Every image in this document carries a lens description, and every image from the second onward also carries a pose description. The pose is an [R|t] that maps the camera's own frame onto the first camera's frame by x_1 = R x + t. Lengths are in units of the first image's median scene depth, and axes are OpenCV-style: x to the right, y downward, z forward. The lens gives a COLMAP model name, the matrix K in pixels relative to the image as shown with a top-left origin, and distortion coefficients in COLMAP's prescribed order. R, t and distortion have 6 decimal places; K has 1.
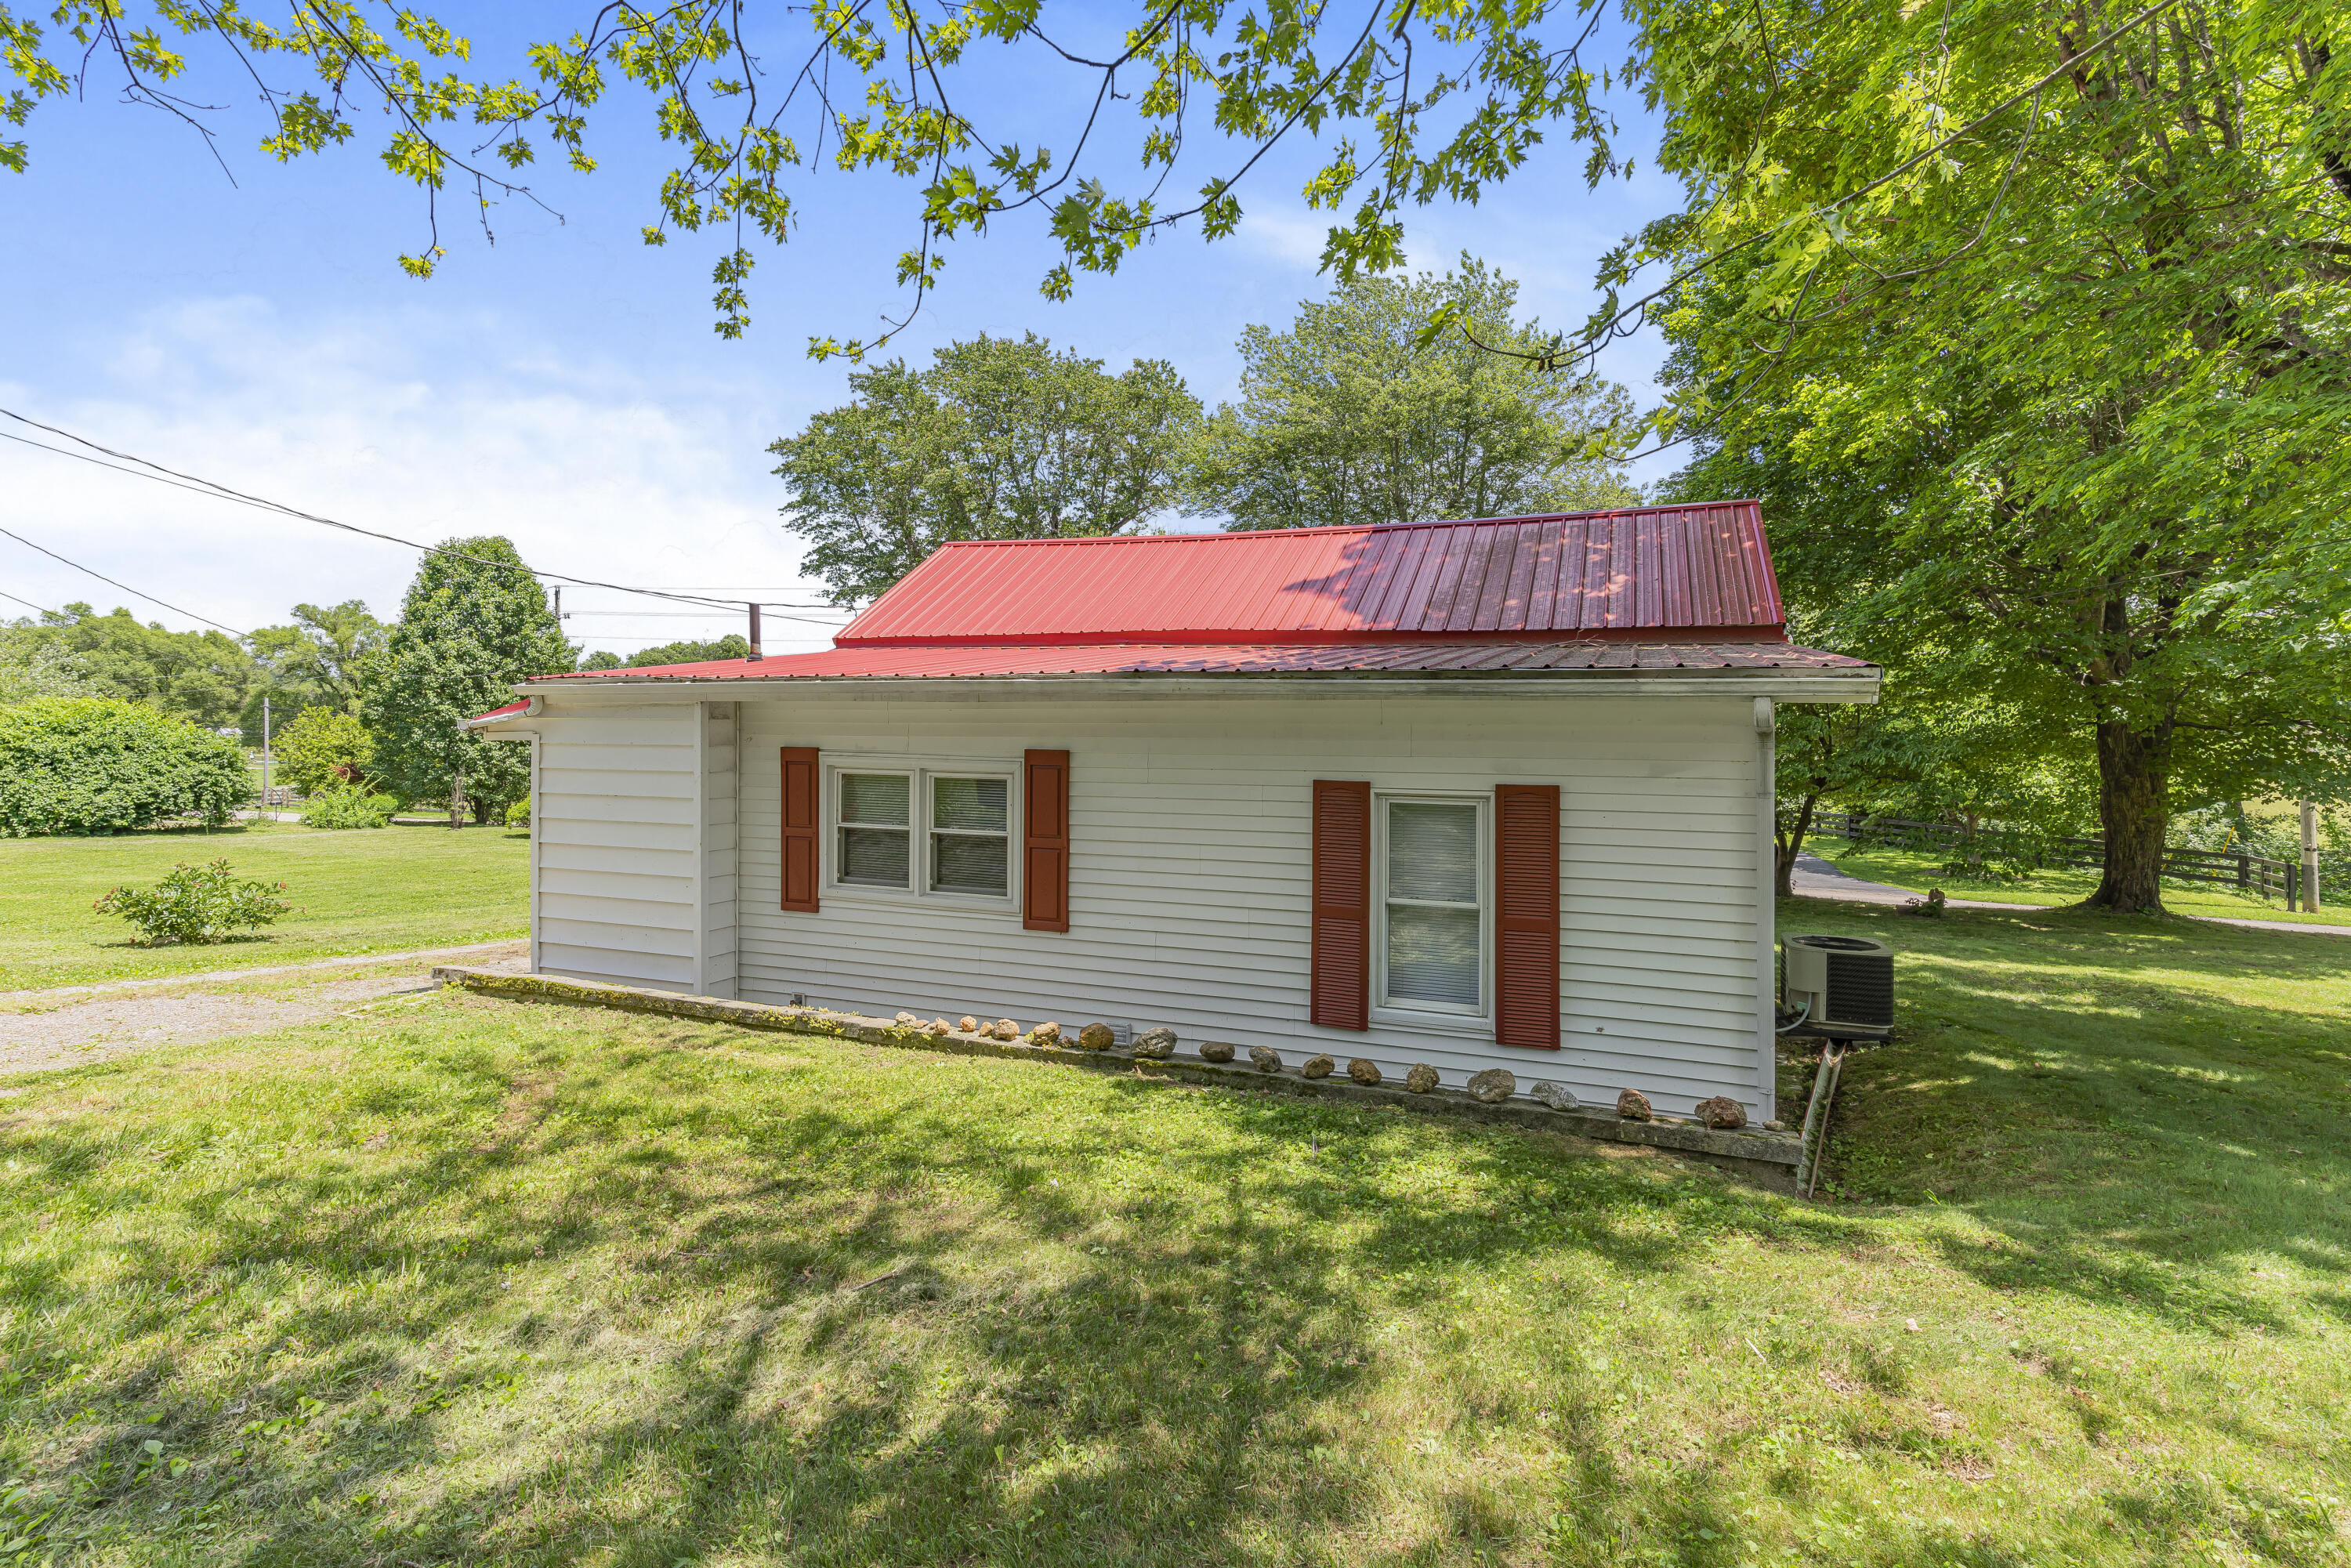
lens RADIAL K [[1153.5, 0, 1175.0], [0, 1153.5, 699.9], [0, 0, 1]] dist [0.021842, -0.000089]
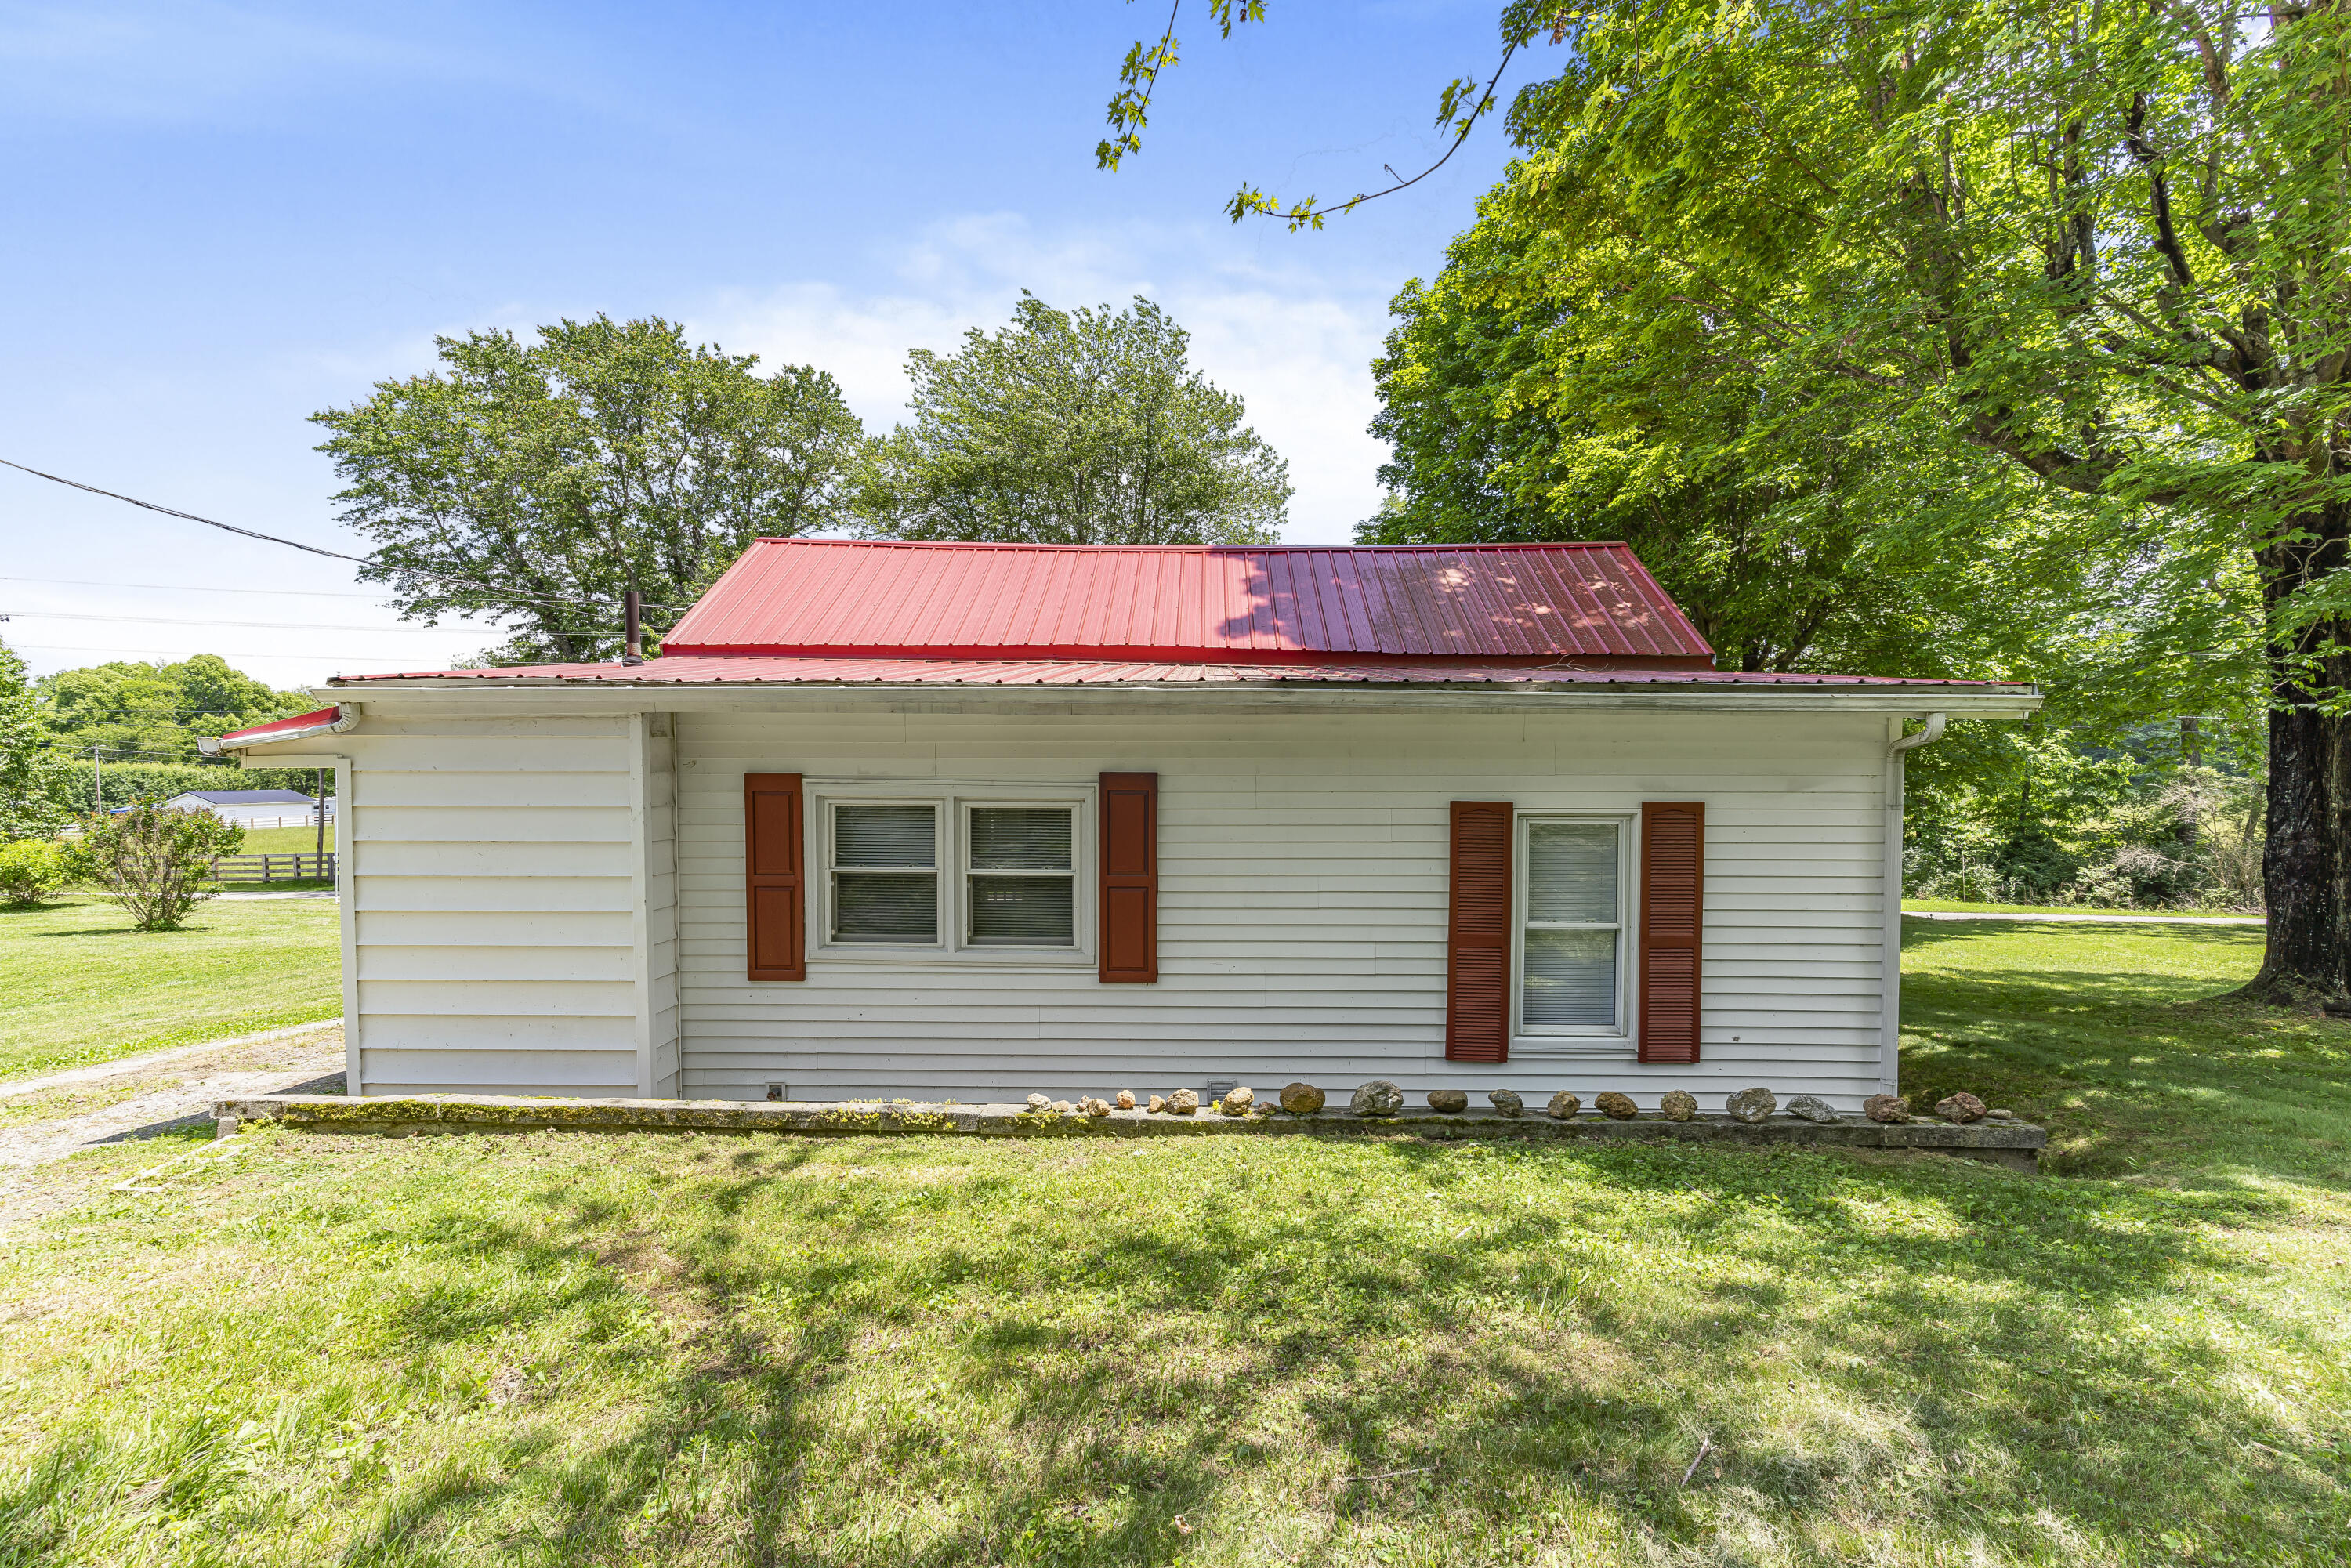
lens RADIAL K [[1119.3, 0, 1175.5], [0, 1119.3, 784.0], [0, 0, 1]] dist [0.018395, 0.000150]
pose [[0.935757, -0.009279, 0.352524, -0.407769], [-0.004579, 0.999250, 0.038456, 0.021415], [-0.352616, -0.037599, 0.935012, 0.231337]]
